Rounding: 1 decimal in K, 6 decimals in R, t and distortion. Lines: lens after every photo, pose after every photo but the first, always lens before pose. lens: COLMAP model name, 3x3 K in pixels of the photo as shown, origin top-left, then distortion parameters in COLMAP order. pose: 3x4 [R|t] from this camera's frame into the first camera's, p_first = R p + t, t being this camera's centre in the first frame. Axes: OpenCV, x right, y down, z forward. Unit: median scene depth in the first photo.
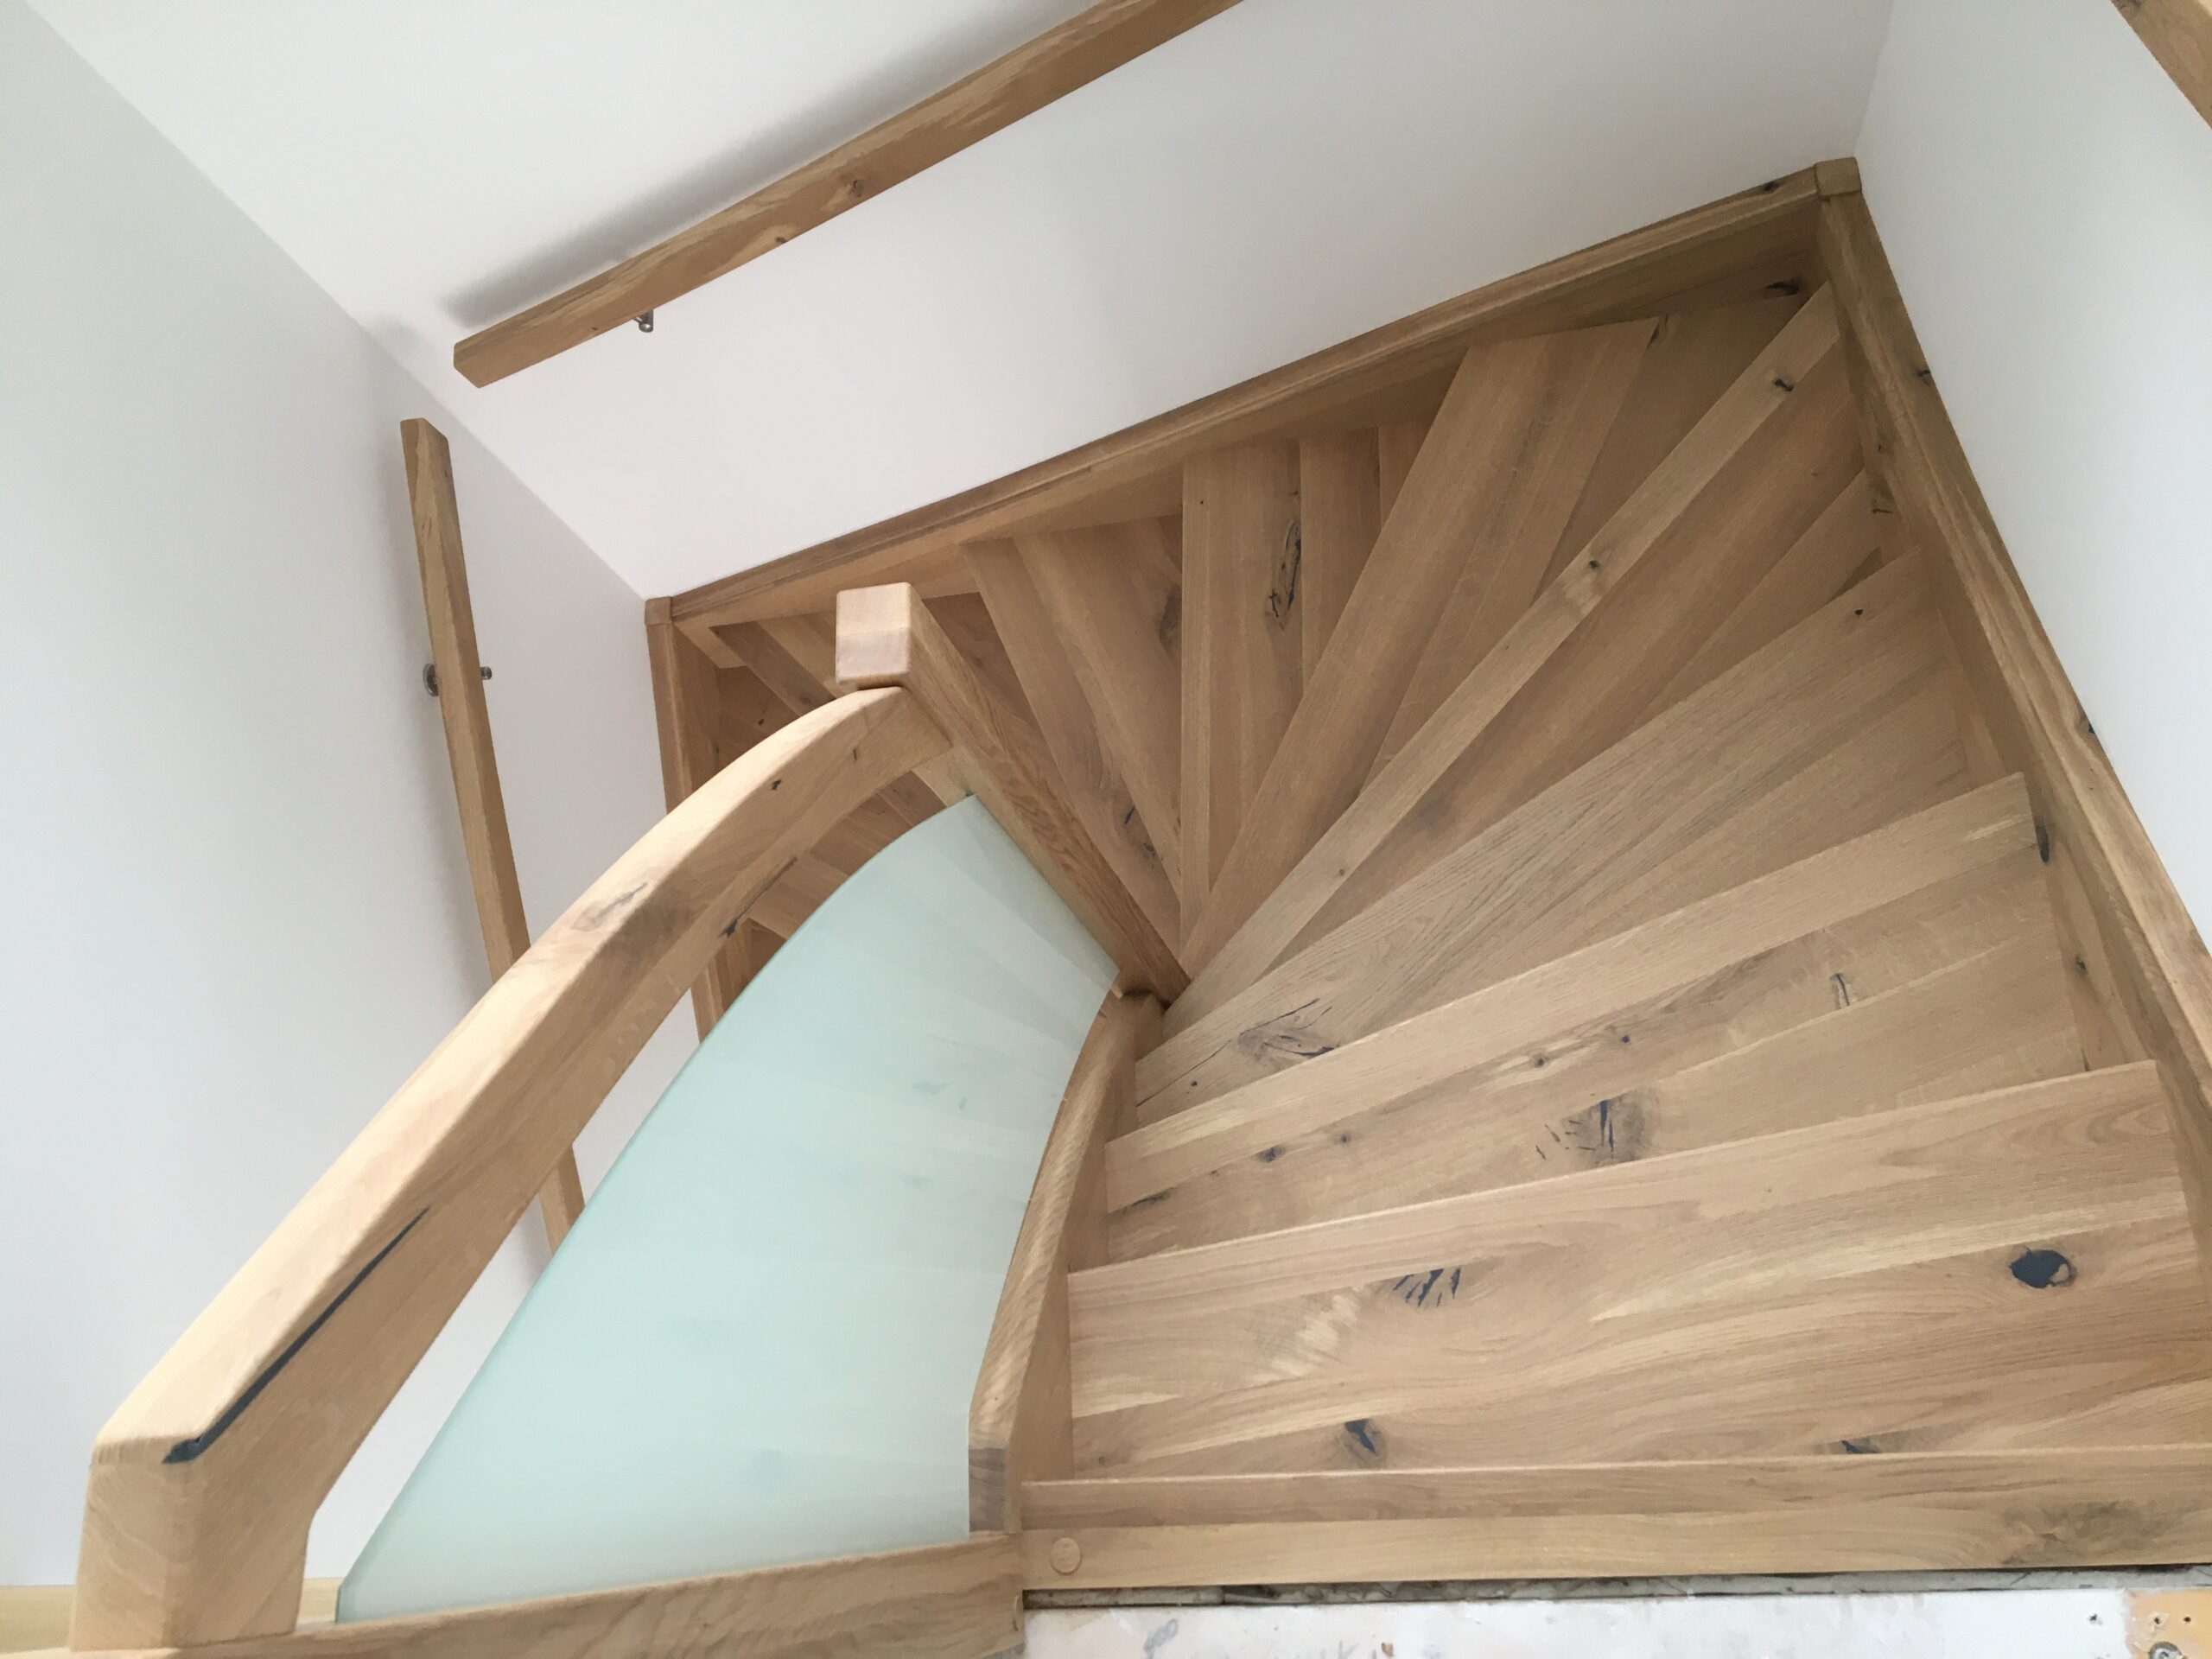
lens RADIAL K [[1857.2, 0, 1106.0], [0, 1857.2, 829.5], [0, 0, 1]] dist [0.100298, -0.170779]
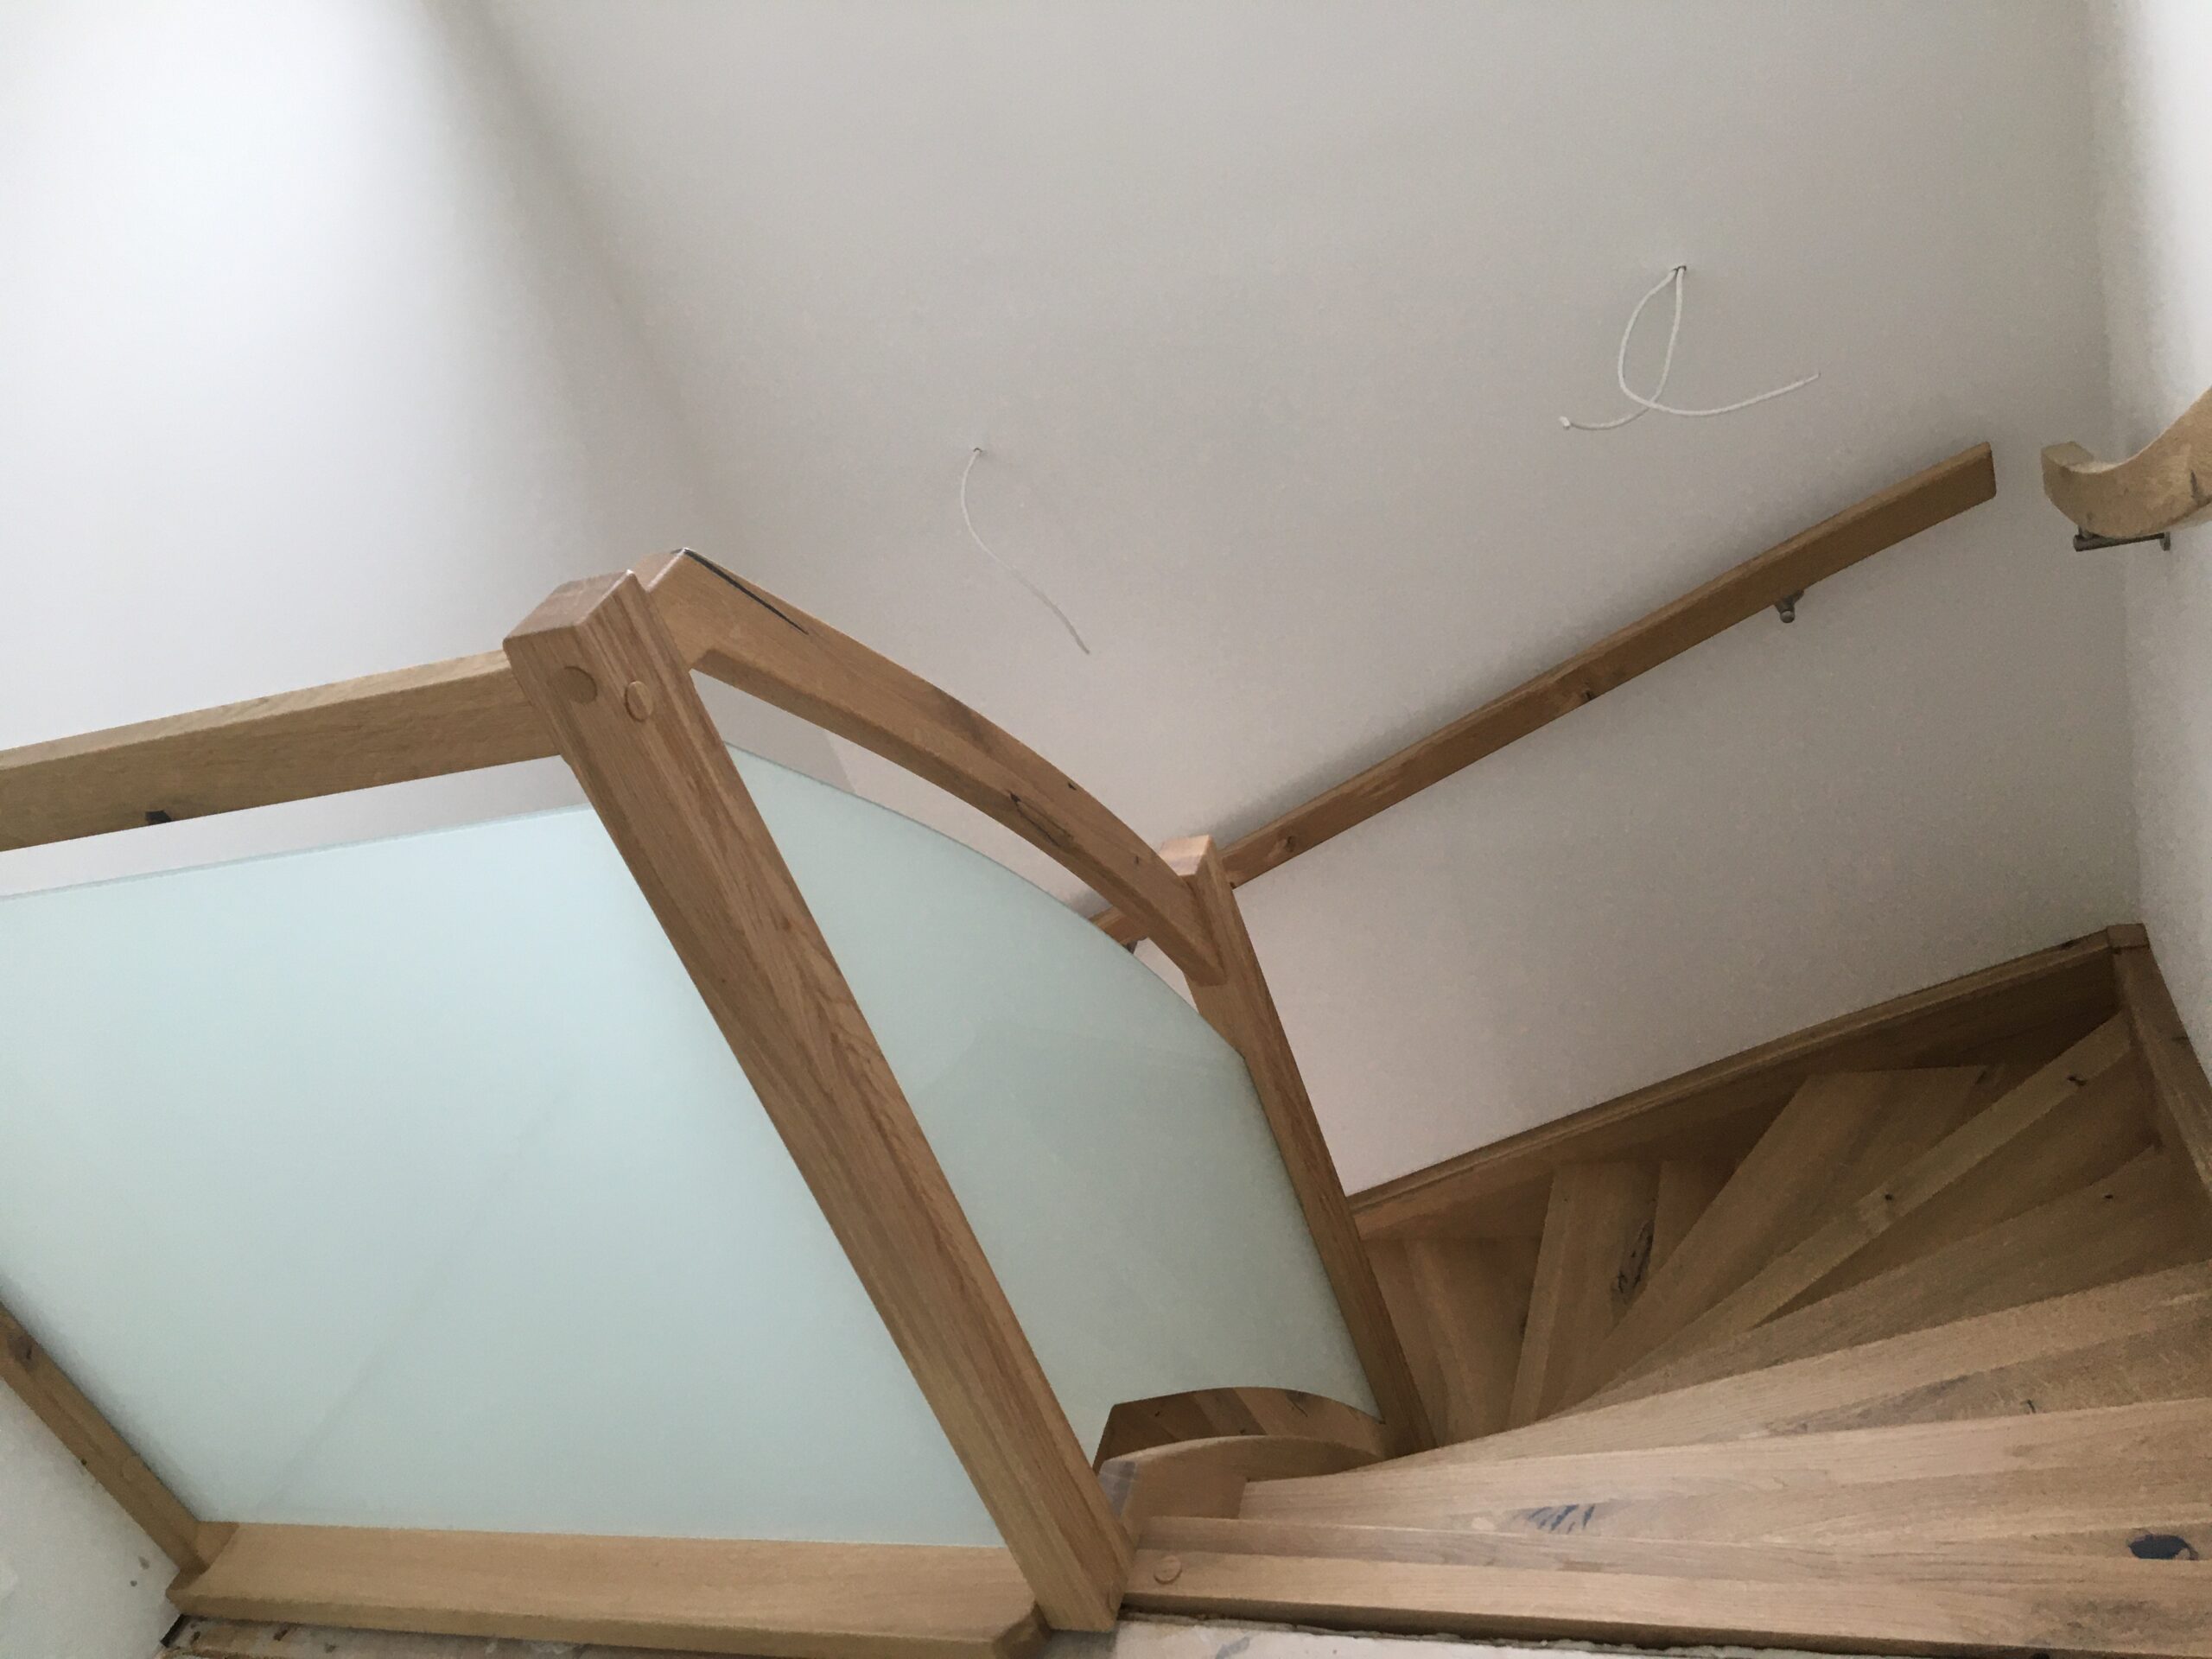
lens RADIAL K [[1852.1, 0, 1114.6], [0, 1852.1, 819.1], [0, 0, 1]] dist [0.104037, -0.144917]
pose [[0.945996, 0.076088, -0.315123, 0.205786], [-0.243074, 0.809650, -0.534211, 0.481797], [0.214492, 0.581960, 0.784421, -0.118372]]
